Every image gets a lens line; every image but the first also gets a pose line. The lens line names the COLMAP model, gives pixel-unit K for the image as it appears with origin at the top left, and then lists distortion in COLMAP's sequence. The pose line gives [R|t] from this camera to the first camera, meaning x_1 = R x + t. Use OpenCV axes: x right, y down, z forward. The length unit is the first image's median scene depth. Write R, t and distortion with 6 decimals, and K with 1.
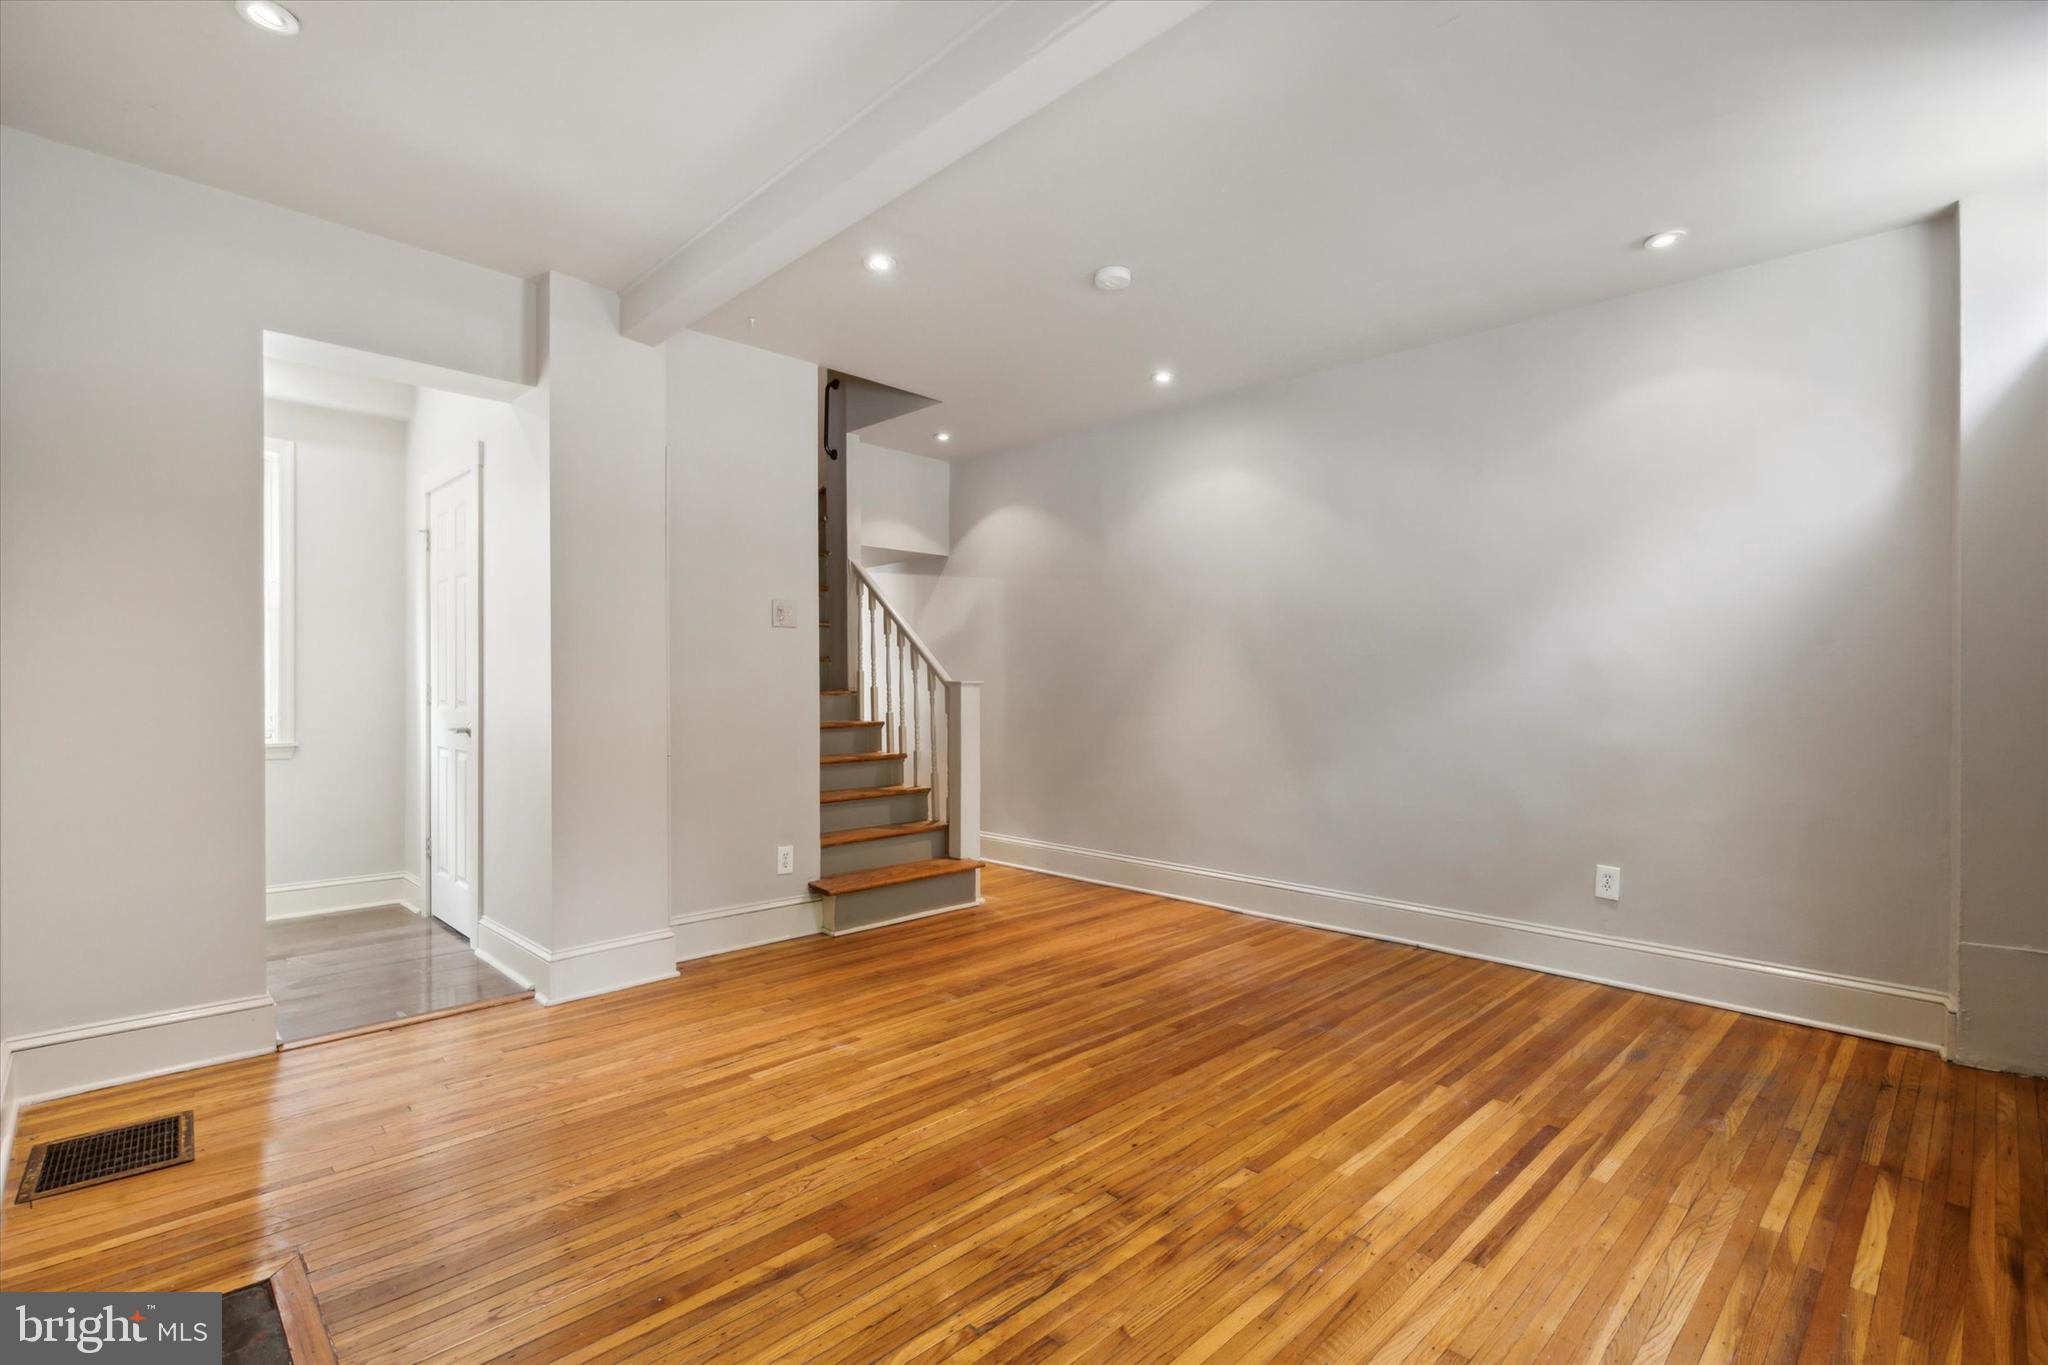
lens RADIAL K [[937.4, 0, 1018.8], [0, 937.4, 680.4], [0, 0, 1]] dist [0.001843, -0.000120]
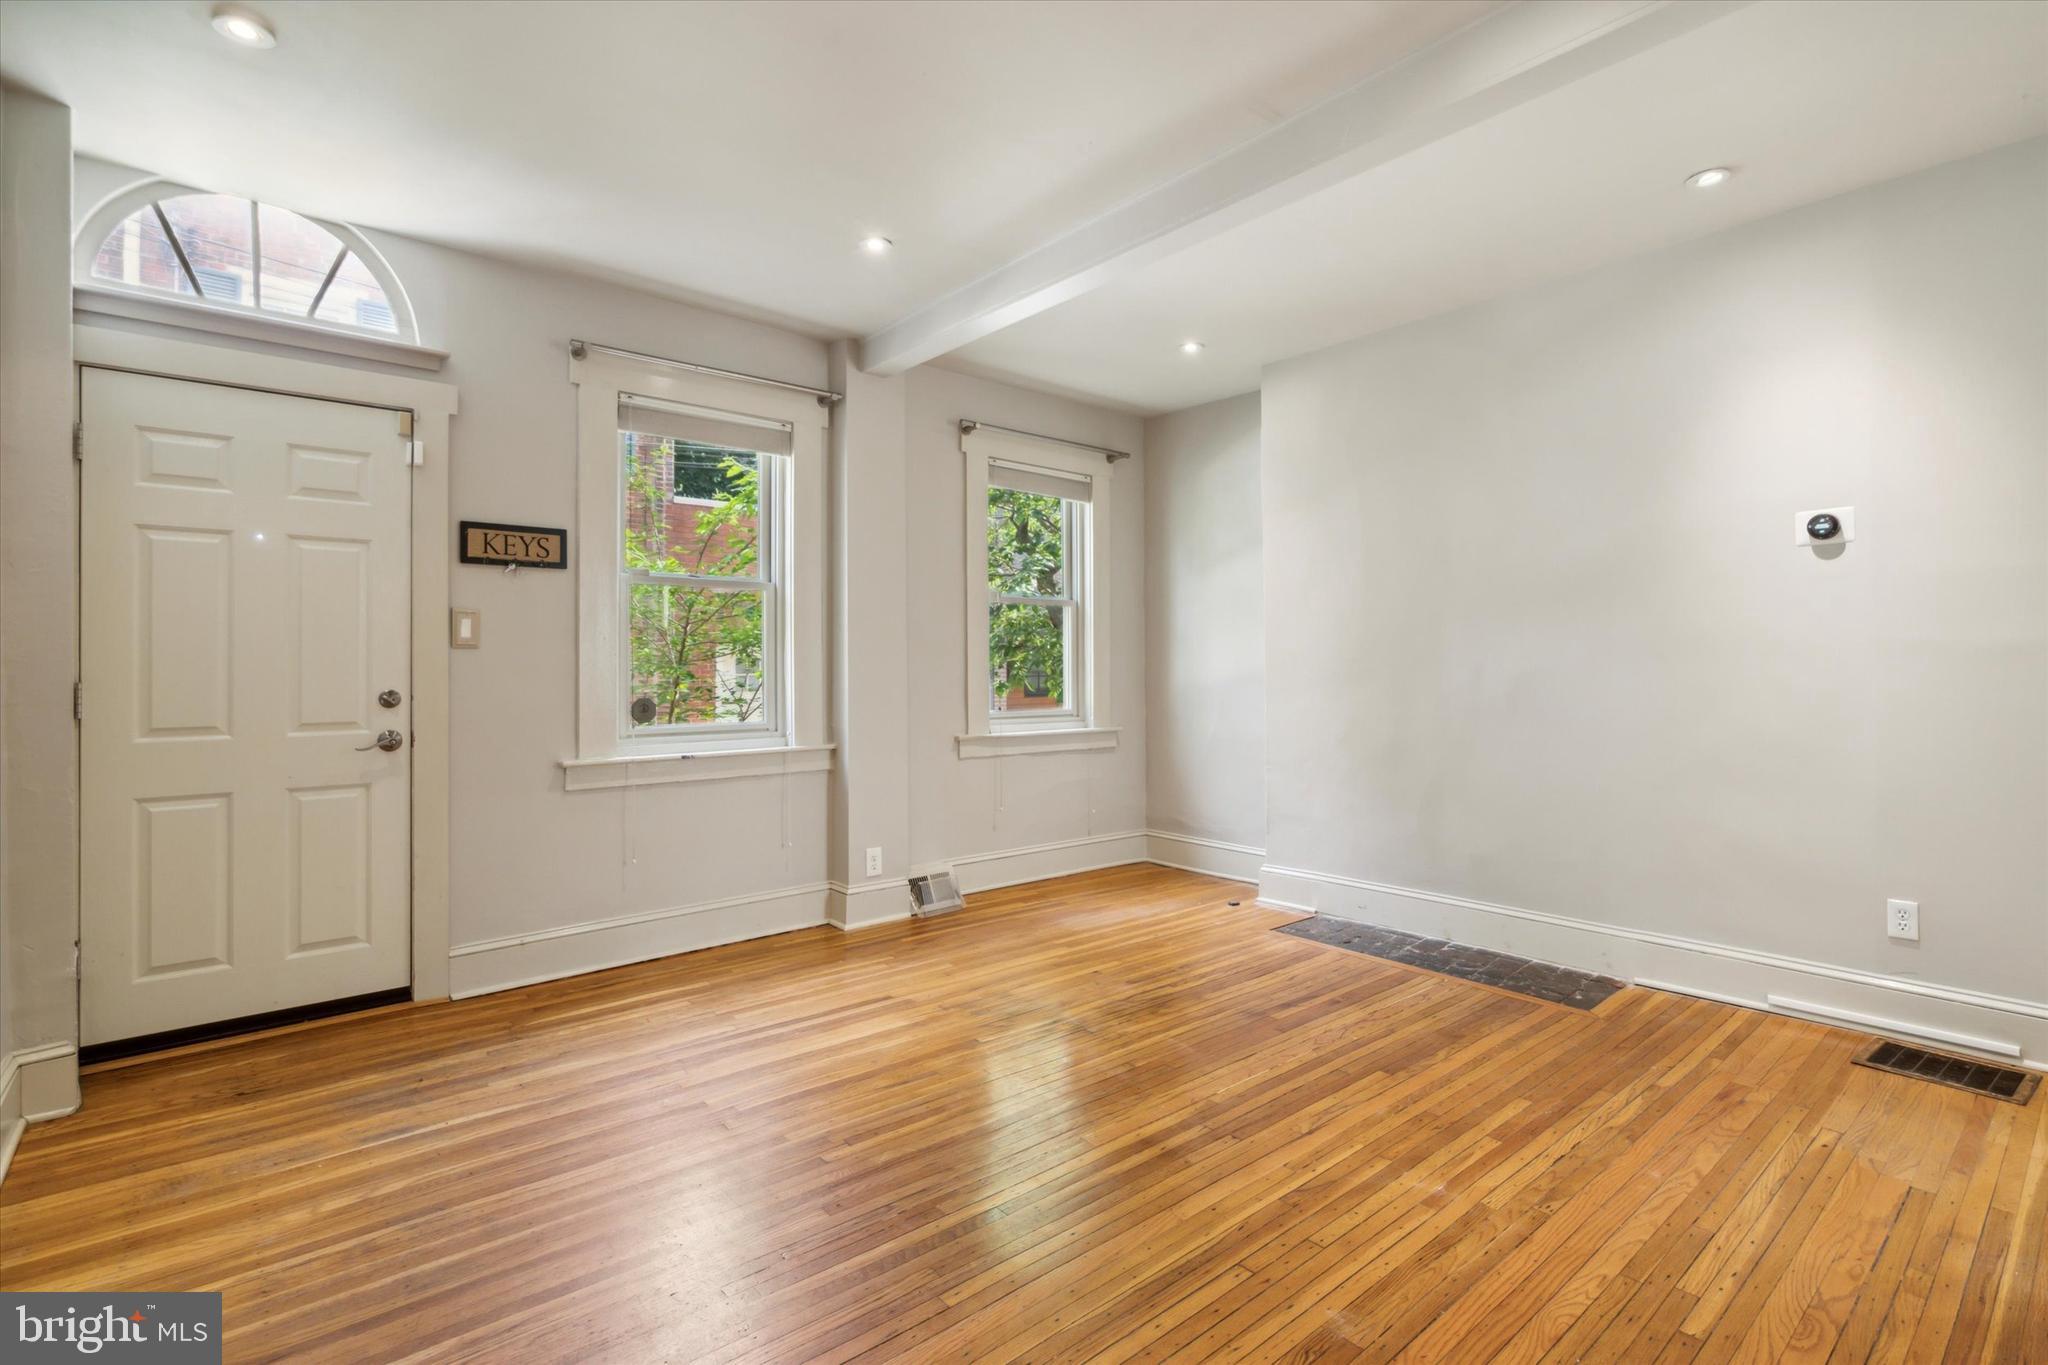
lens RADIAL K [[937.4, 0, 1033.6], [0, 937.4, 674.0], [0, 0, 1]] dist [0.001843, -0.000120]
pose [[-0.997596, 0.001890, 0.069270, 0.067883], [0.002420, 0.999968, 0.007569, 0.004489], [-0.069253, 0.007718, -0.997569, 1.952728]]
